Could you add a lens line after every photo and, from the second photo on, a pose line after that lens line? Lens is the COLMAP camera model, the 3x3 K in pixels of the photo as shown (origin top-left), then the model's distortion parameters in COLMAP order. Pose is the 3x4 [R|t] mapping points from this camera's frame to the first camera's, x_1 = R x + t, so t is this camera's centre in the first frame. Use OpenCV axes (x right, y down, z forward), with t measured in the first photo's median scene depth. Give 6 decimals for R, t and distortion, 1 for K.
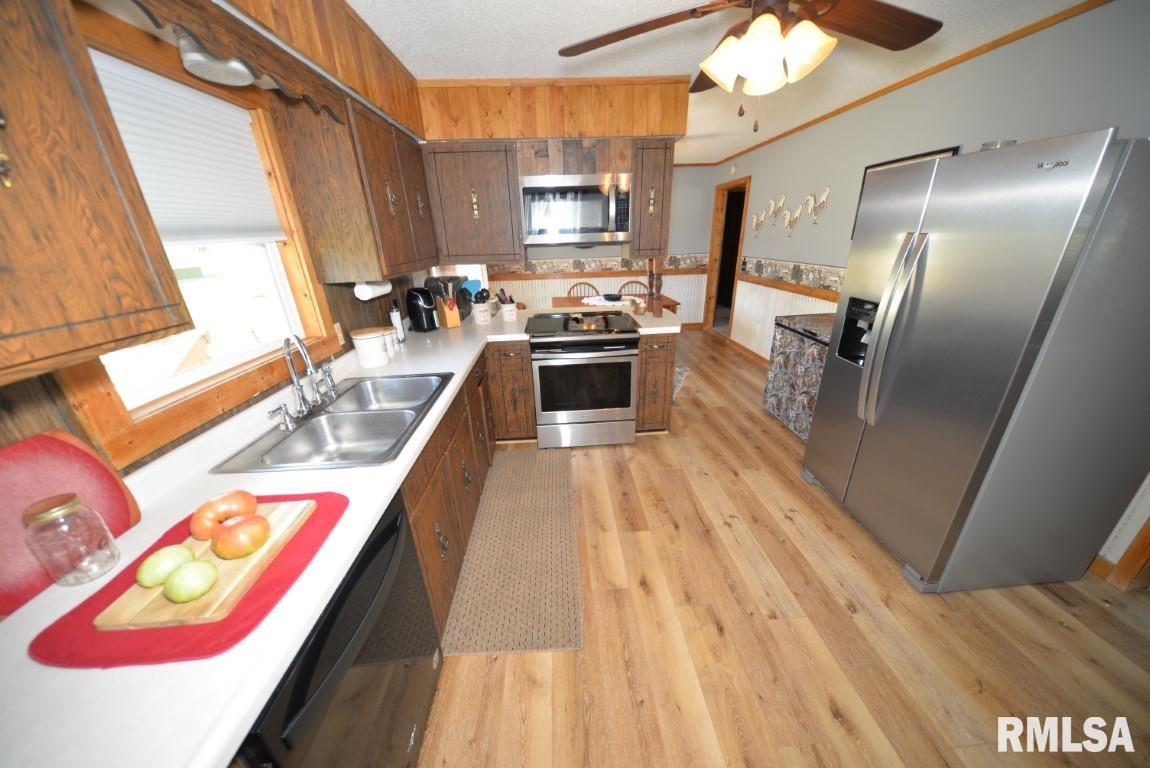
lens RADIAL K [[375.1, 0, 574.4], [0, 375.1, 385.9], [0, 0, 1]] dist [0.002242, -0.004676]
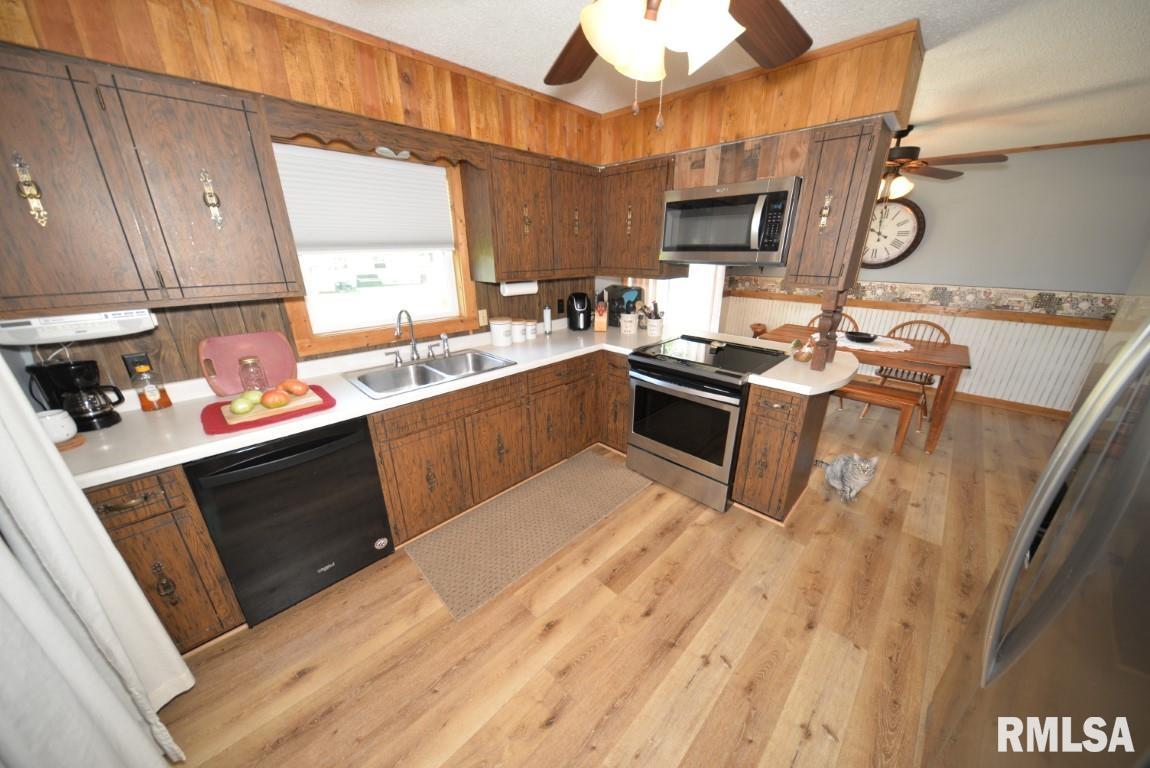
lens RADIAL K [[375.1, 0, 574.4], [0, 375.1, 385.9], [0, 0, 1]] dist [0.002242, -0.004676]
pose [[0.670372, 0.280455, -0.686984, 0.512542], [-0.294034, 0.950435, 0.101083, -0.111723], [0.681283, 0.134234, 0.719608, 0.213485]]
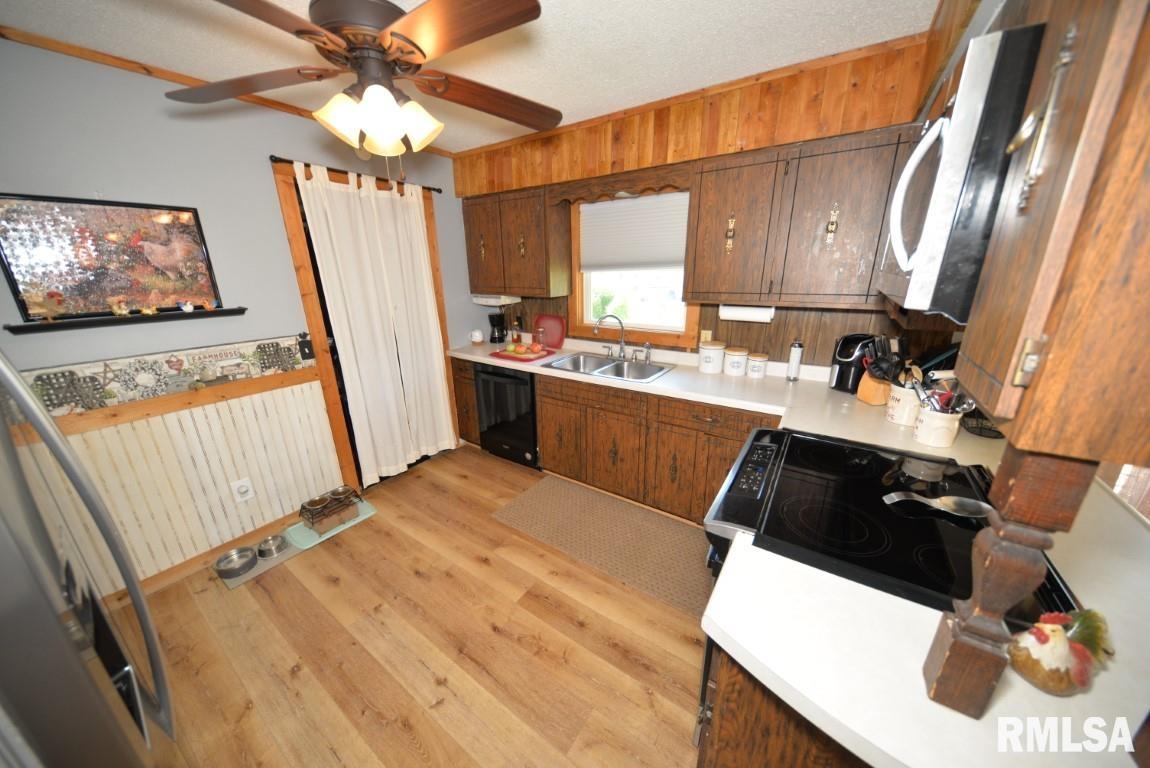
lens RADIAL K [[375.1, 0, 574.4], [0, 375.1, 385.9], [0, 0, 1]] dist [0.002242, -0.004676]
pose [[-0.603880, 0.276271, -0.747665, 0.553741], [-0.266131, 0.814297, 0.515843, -0.455878], [0.751334, 0.510485, -0.418214, 1.050703]]
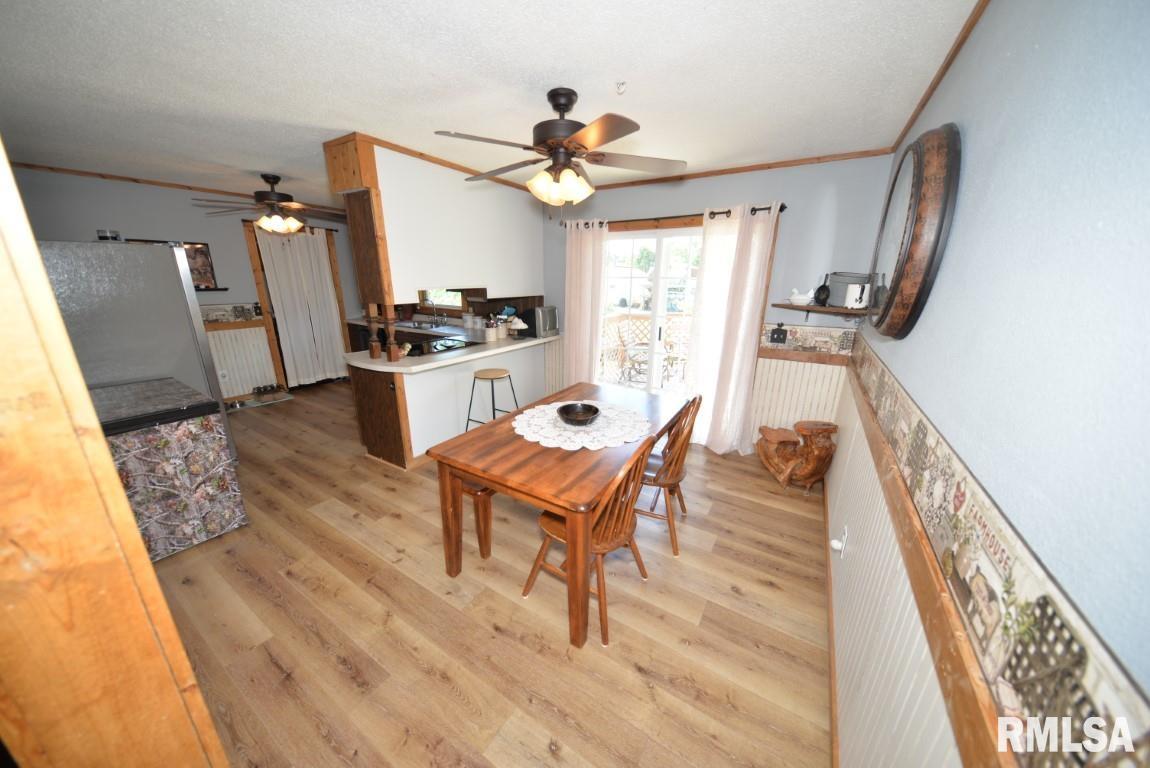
lens RADIAL K [[375.1, 0, 574.4], [0, 375.1, 385.9], [0, 0, 1]] dist [0.002242, -0.004676]
pose [[-0.569654, 0.253825, -0.781708, 0.904358], [-0.297932, 0.822652, 0.484231, -0.957550], [0.765984, 0.508740, -0.393005, 2.293941]]
